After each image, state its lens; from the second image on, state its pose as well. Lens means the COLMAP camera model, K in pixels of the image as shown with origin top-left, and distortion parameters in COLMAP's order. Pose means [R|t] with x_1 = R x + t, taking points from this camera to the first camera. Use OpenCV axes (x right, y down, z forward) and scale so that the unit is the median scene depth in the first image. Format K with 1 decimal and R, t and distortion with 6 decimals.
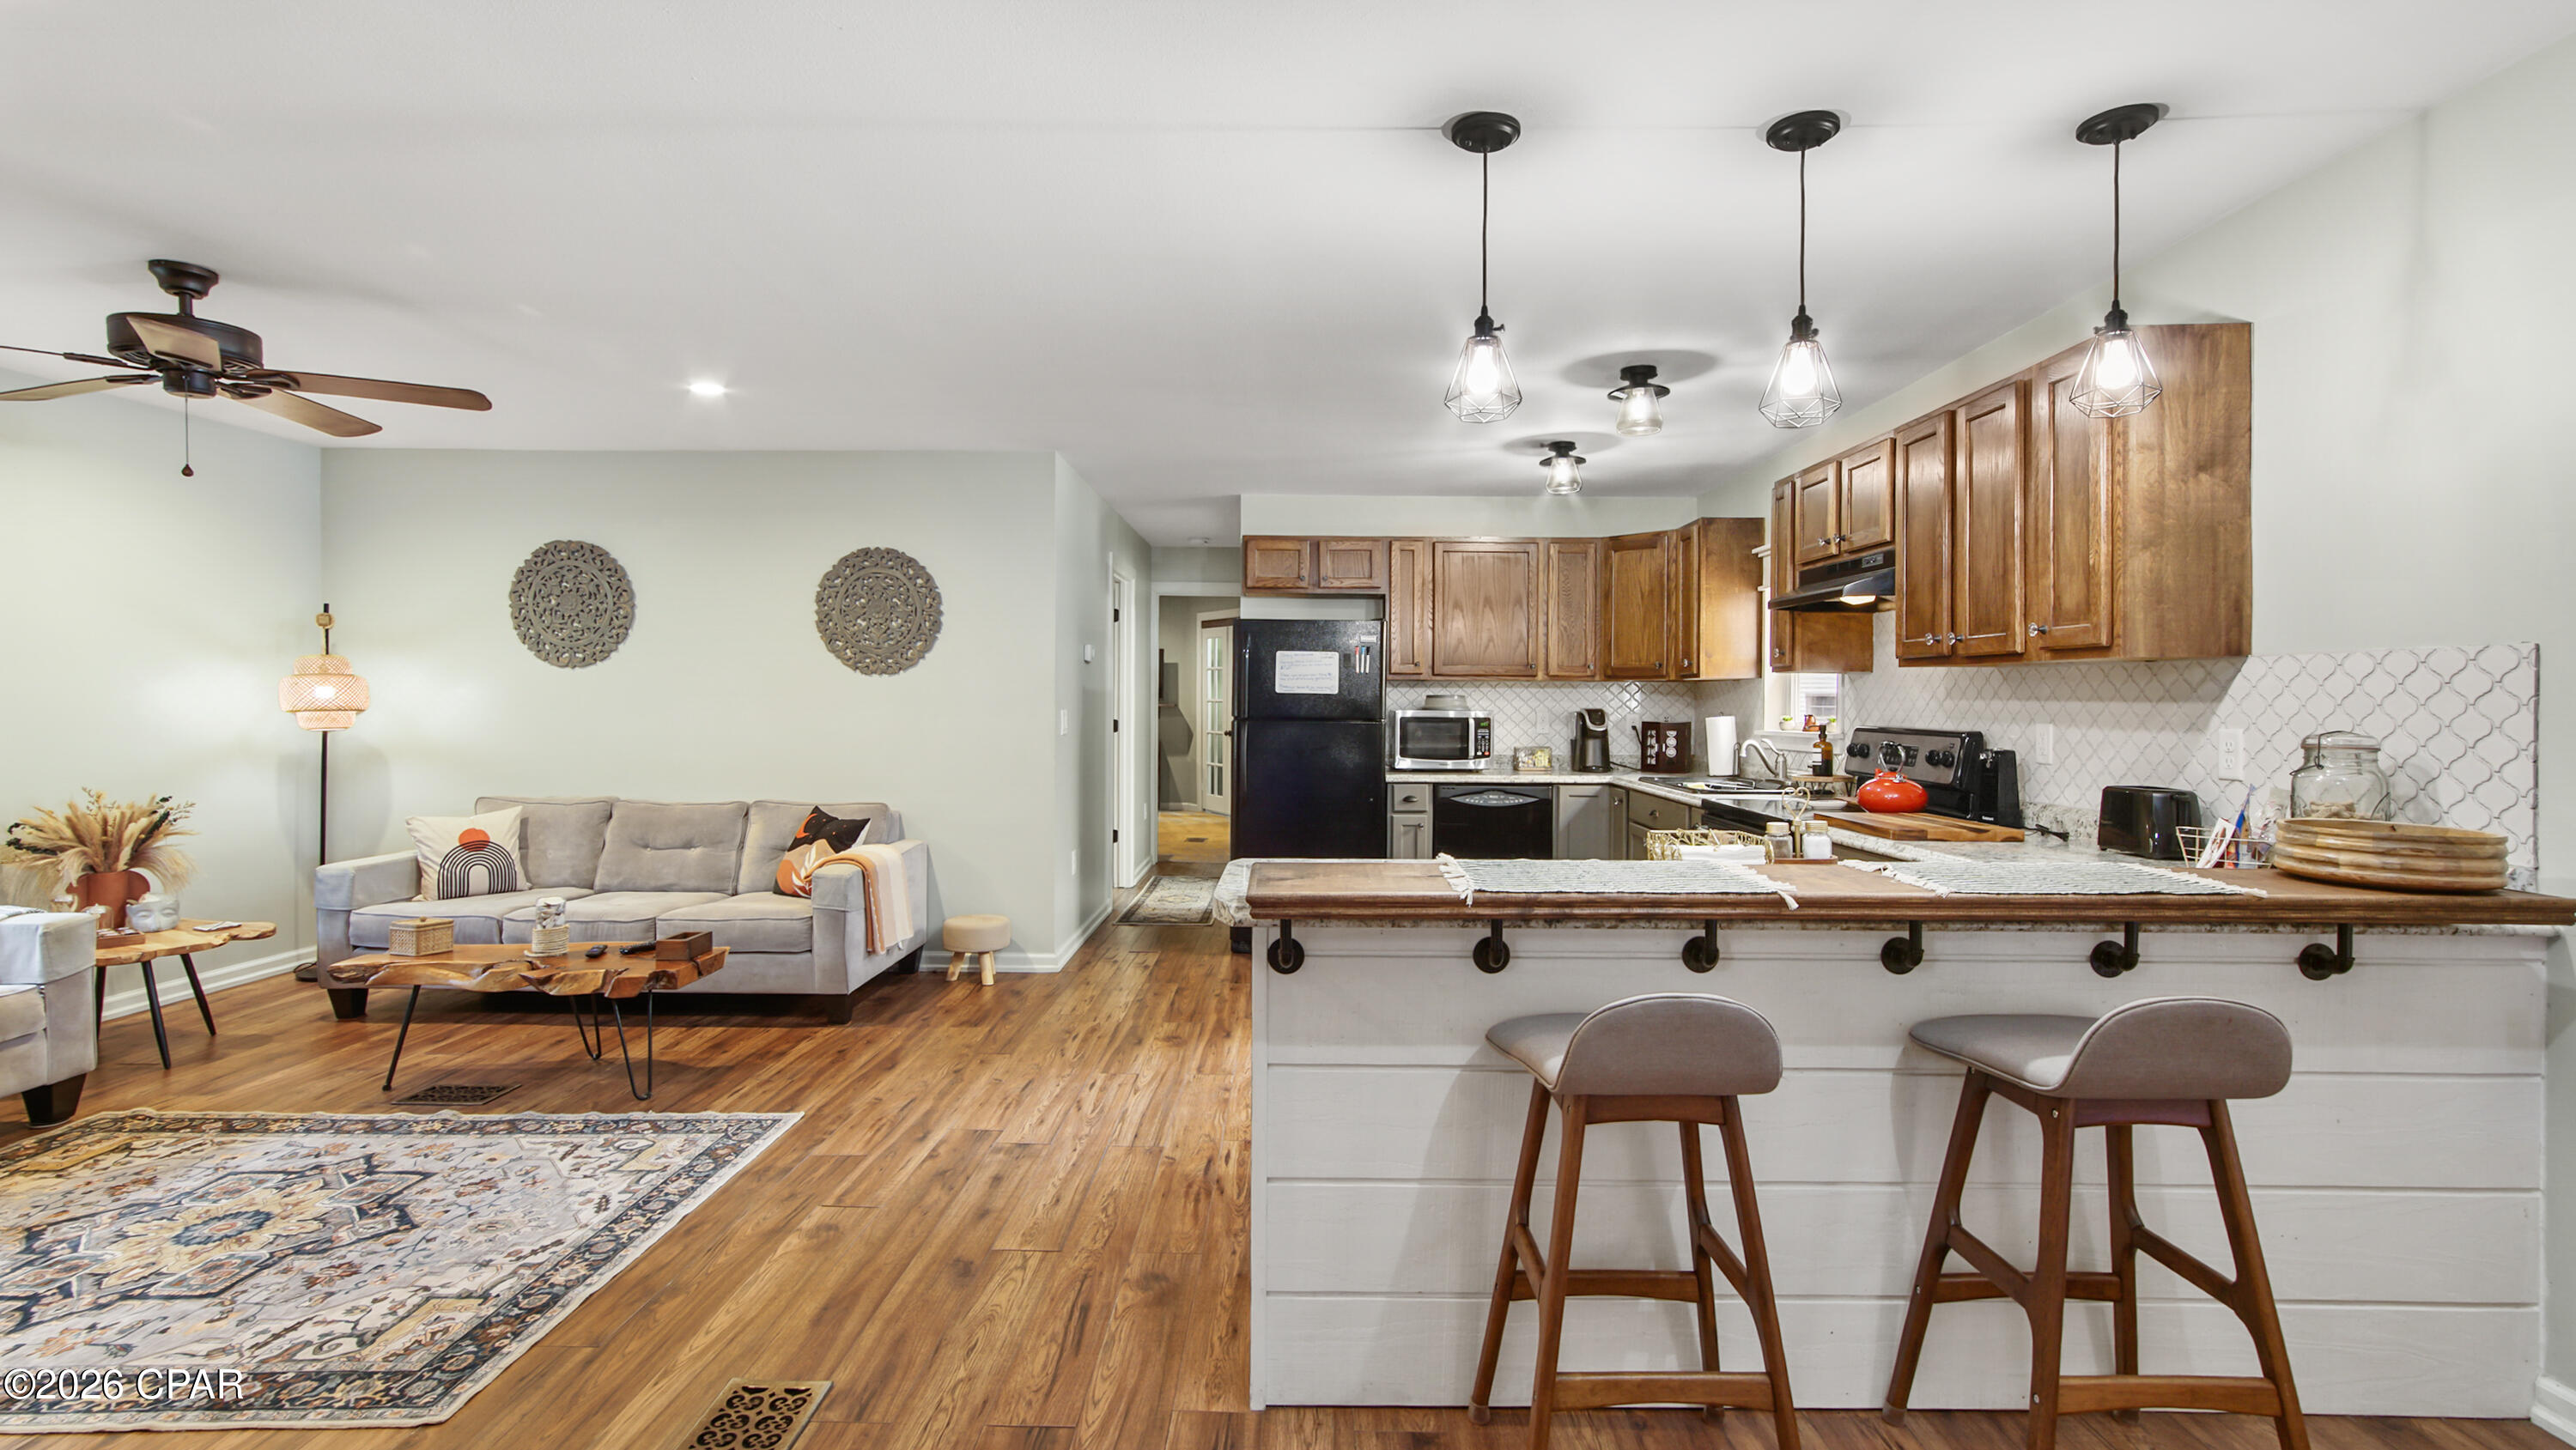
lens RADIAL K [[1178.9, 0, 1293.8], [0, 1178.9, 707.5], [0, 0, 1]] dist [-0.002889, 0.000455]
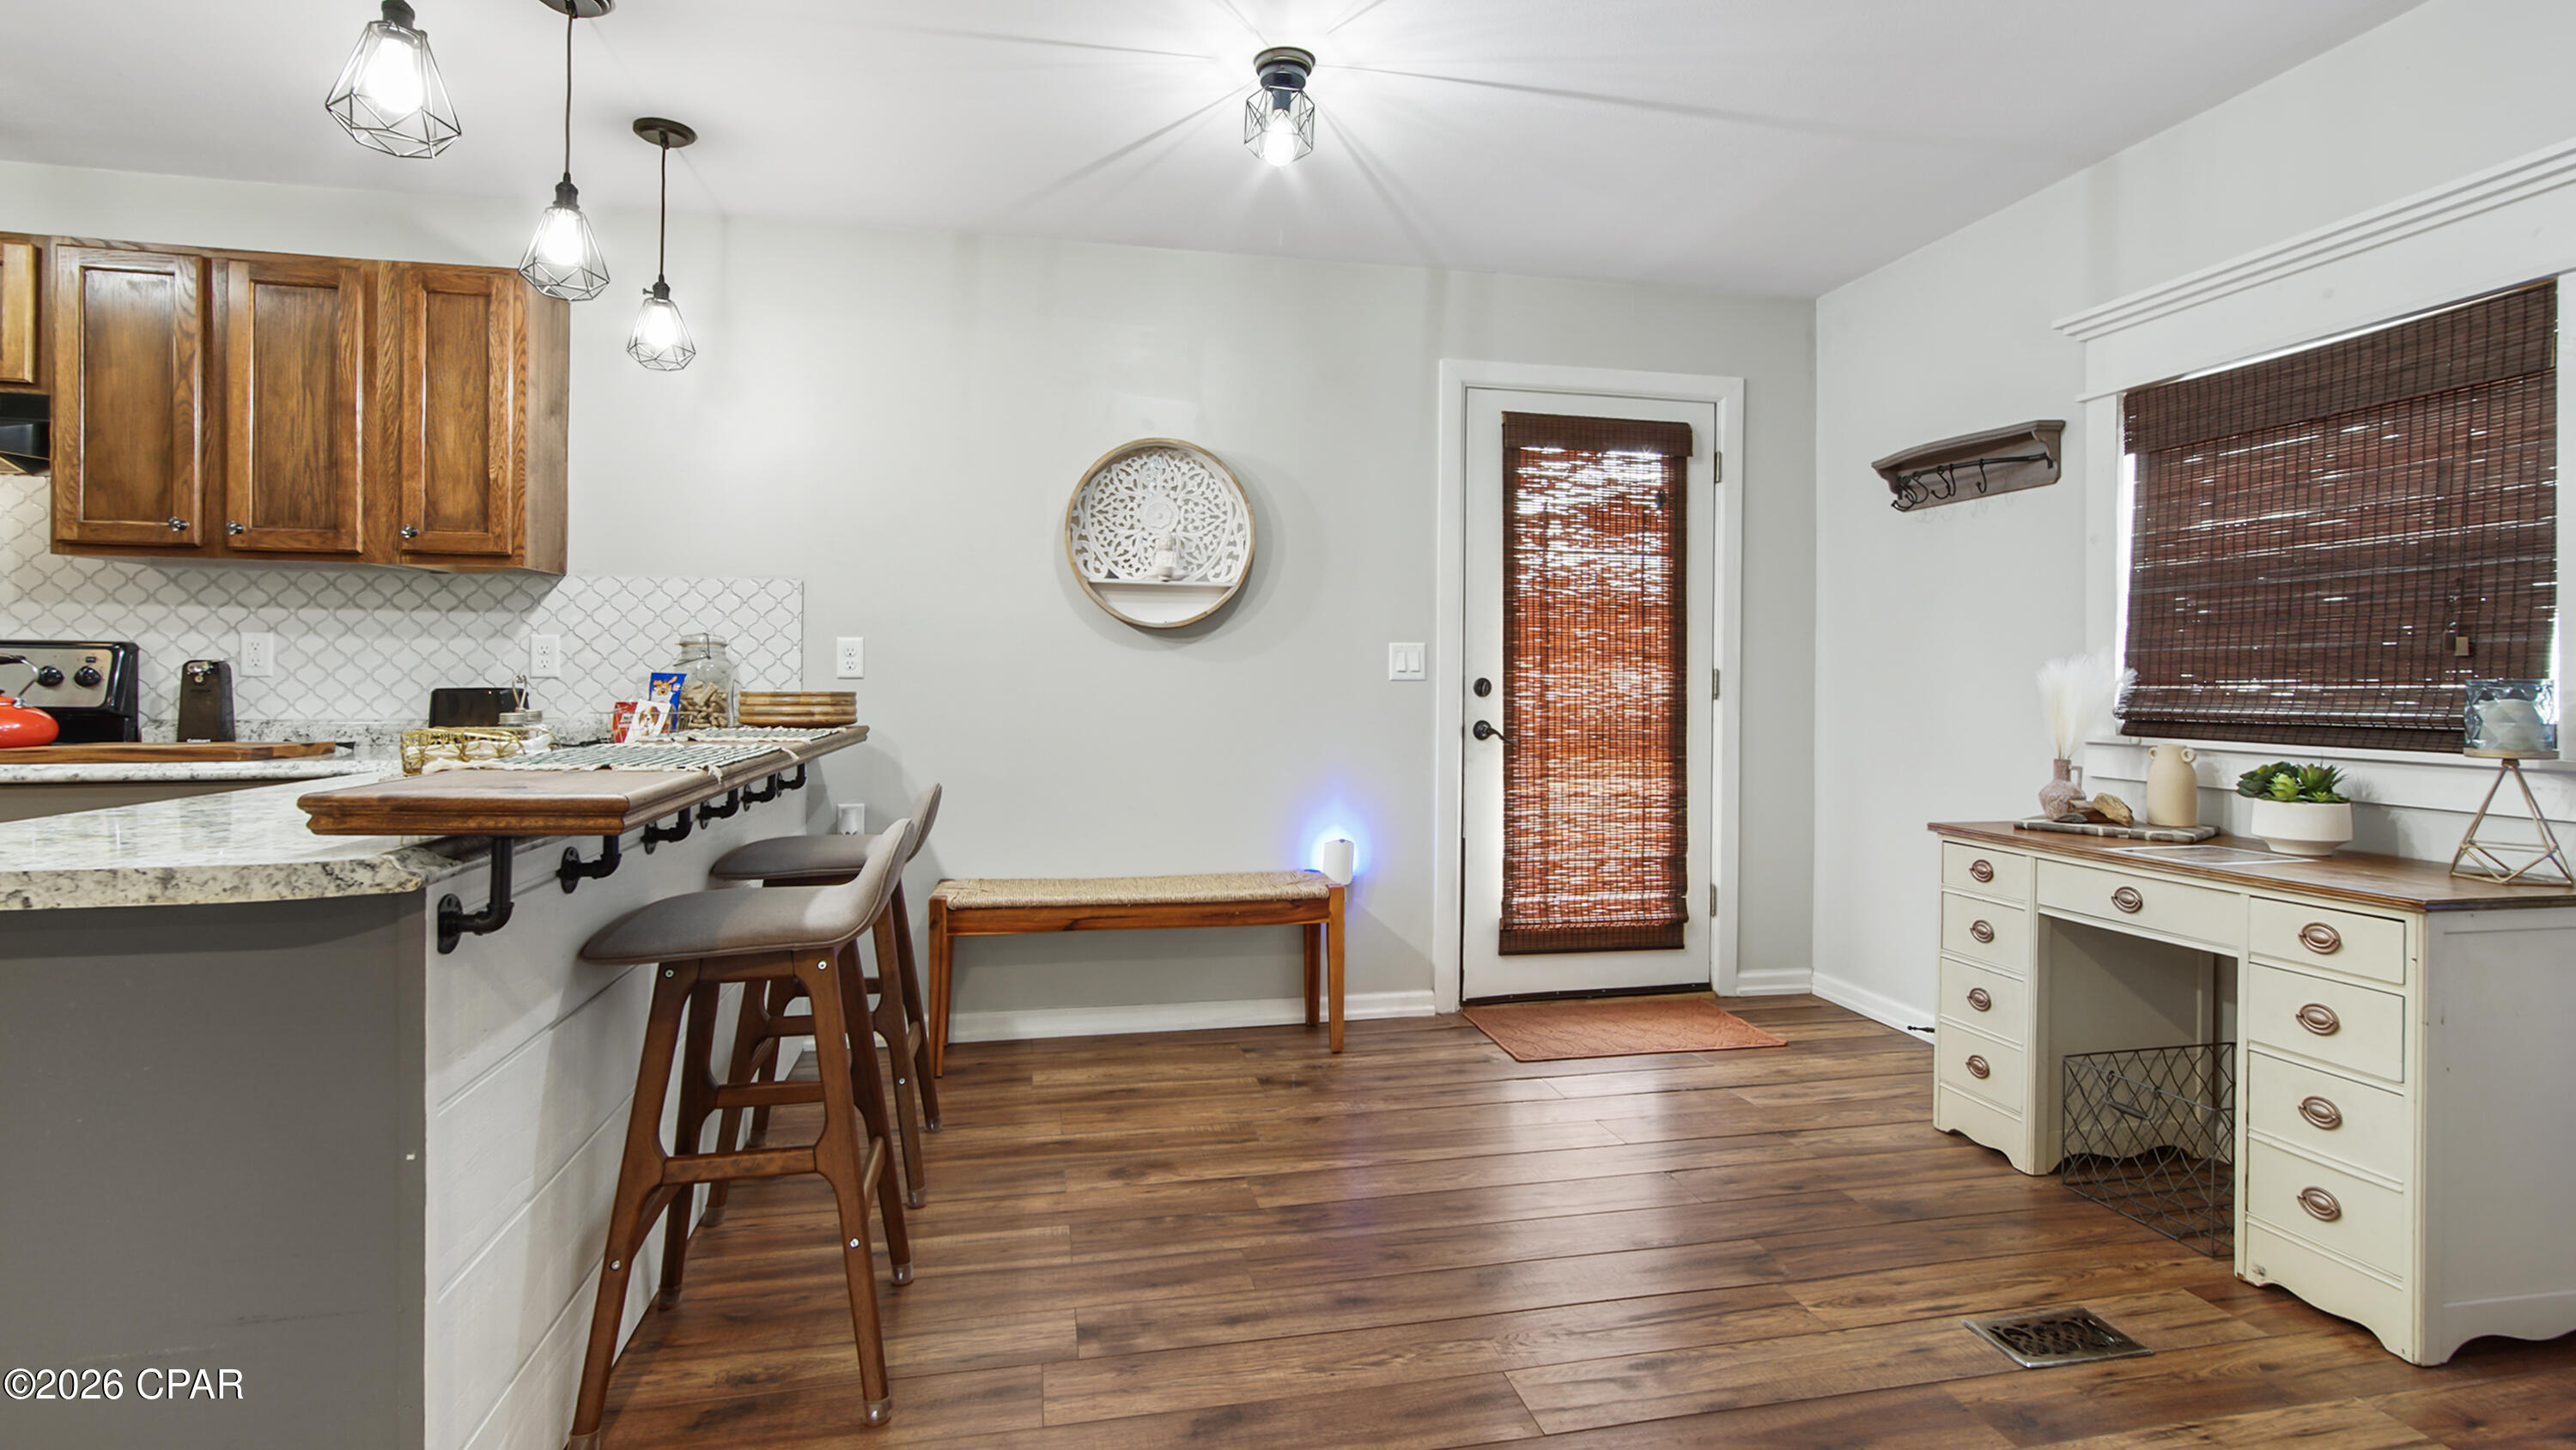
lens RADIAL K [[1200.9, 0, 1273.0], [0, 1200.9, 685.8], [0, 0, 1]] dist [-0.000758, 0.000540]
pose [[-0.209659, -0.009259, 0.977731, -0.333089], [0.000824, 0.999953, 0.009646, 0.035542], [-0.977774, 0.002828, -0.209641, 0.323963]]
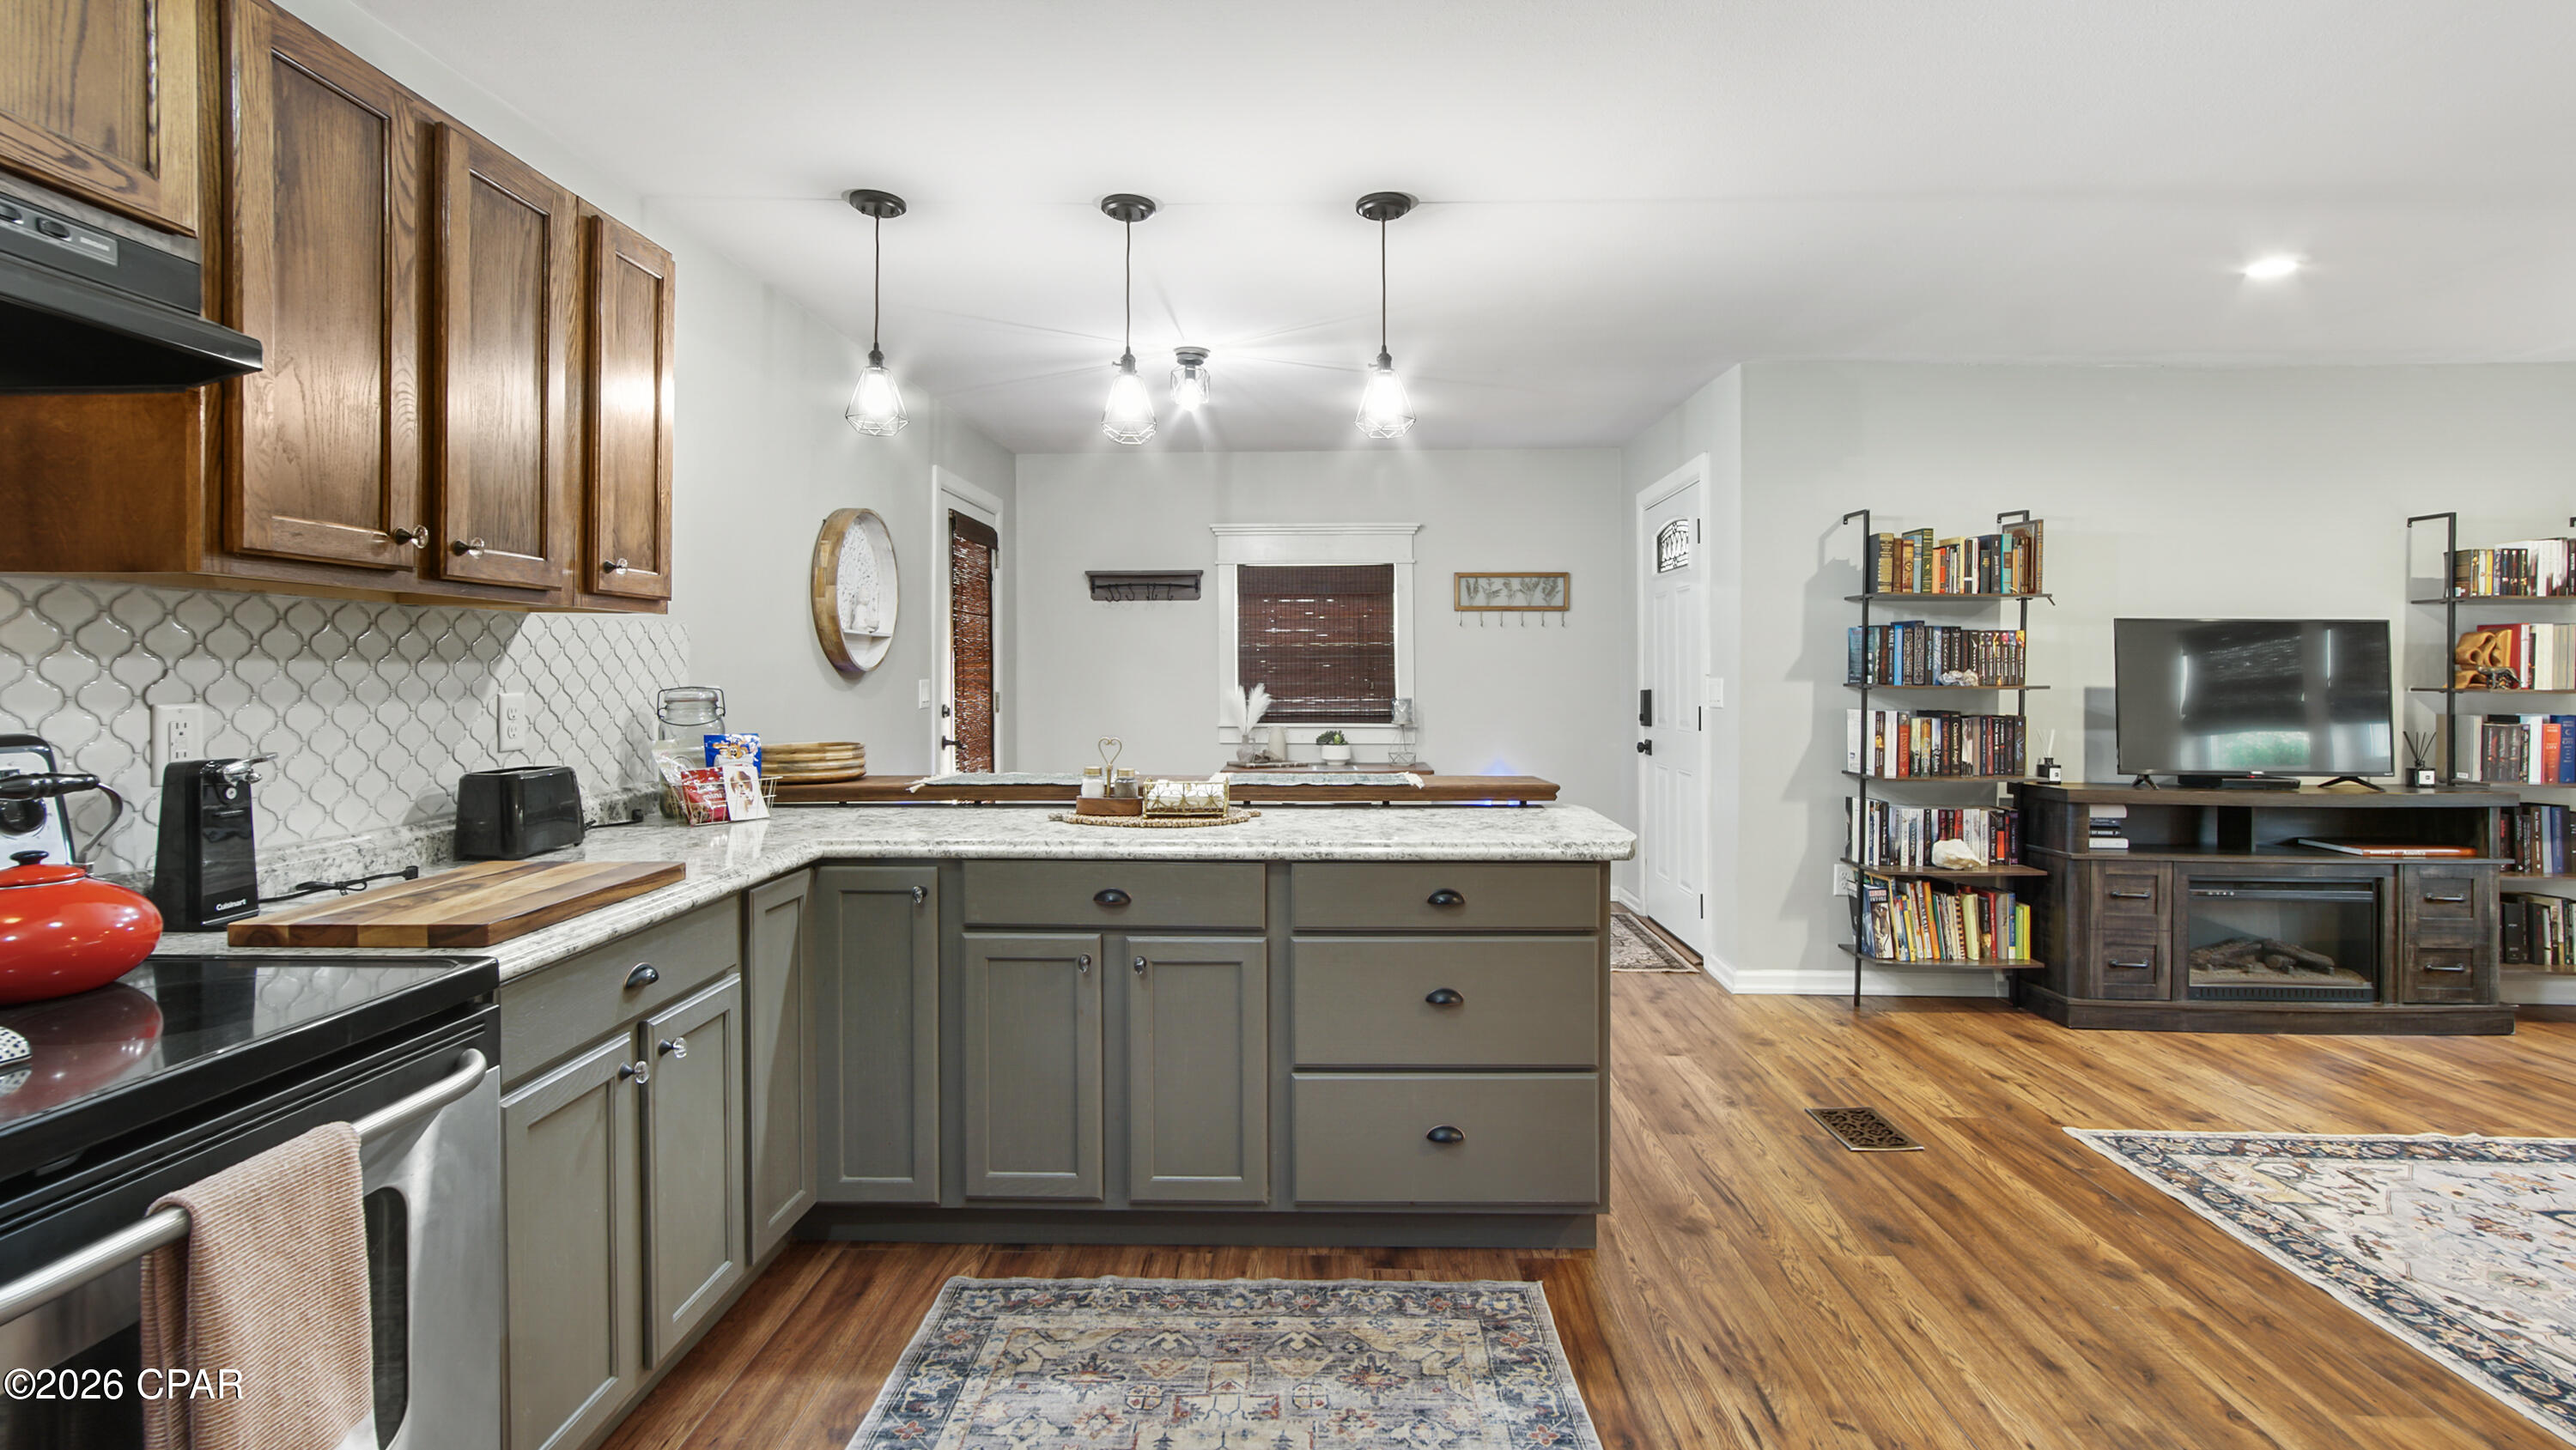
lens RADIAL K [[1180.8, 0, 1280.1], [0, 1180.8, 675.3], [0, 0, 1]] dist [-0.002124, 0.000325]
pose [[-0.999536, -0.002698, 0.030332, 0.116766], [-0.002331, 0.999924, 0.012128, -0.004252], [-0.030362, 0.012052, -0.999466, 1.132648]]
